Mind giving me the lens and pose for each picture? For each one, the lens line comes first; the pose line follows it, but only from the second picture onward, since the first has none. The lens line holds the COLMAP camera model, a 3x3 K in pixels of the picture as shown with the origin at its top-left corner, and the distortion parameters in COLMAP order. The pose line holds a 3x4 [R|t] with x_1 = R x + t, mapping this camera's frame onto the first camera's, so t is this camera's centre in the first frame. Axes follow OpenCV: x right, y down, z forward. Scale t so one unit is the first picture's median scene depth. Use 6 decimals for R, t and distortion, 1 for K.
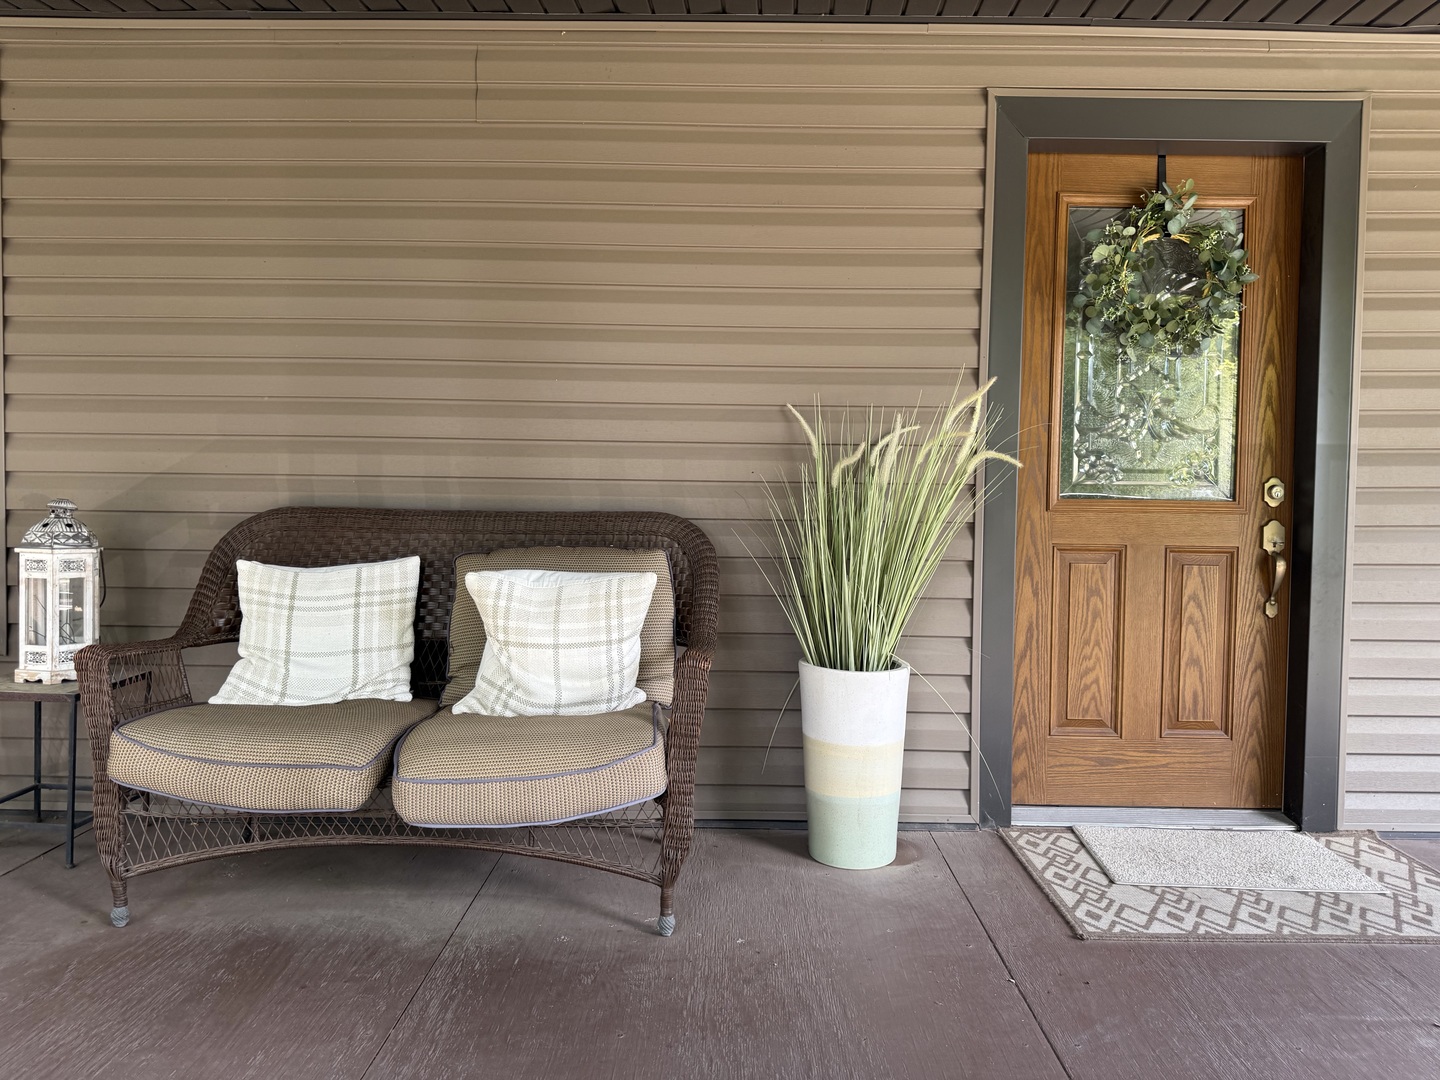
lens RADIAL K [[1209.4, 0, 723.4], [0, 1209.4, 537.0], [0, 0, 1]] dist [-0.018201, -0.019832]
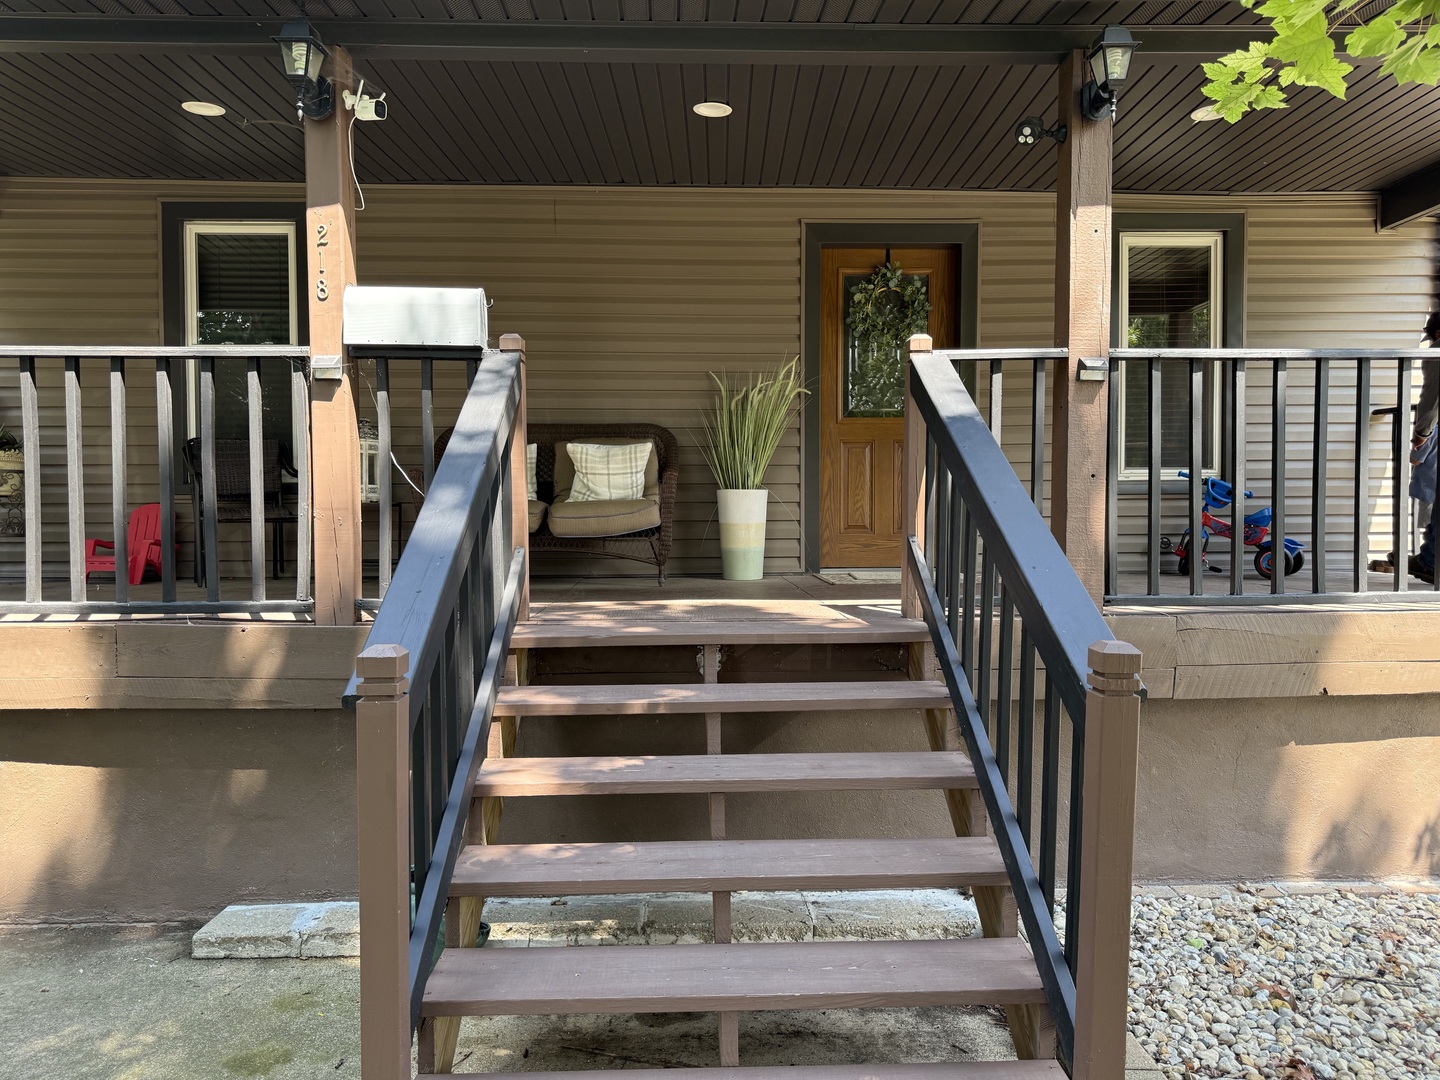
lens RADIAL K [[991.3, 0, 715.4], [0, 991.3, 544.6], [0, 0, 1]] dist [0.015973, -0.033859]
pose [[0.998460, -0.019254, 0.052023, -0.031604], [0.018413, 0.999693, 0.016594, 0.163231], [-0.052326, -0.015611, 0.998508, -0.724513]]
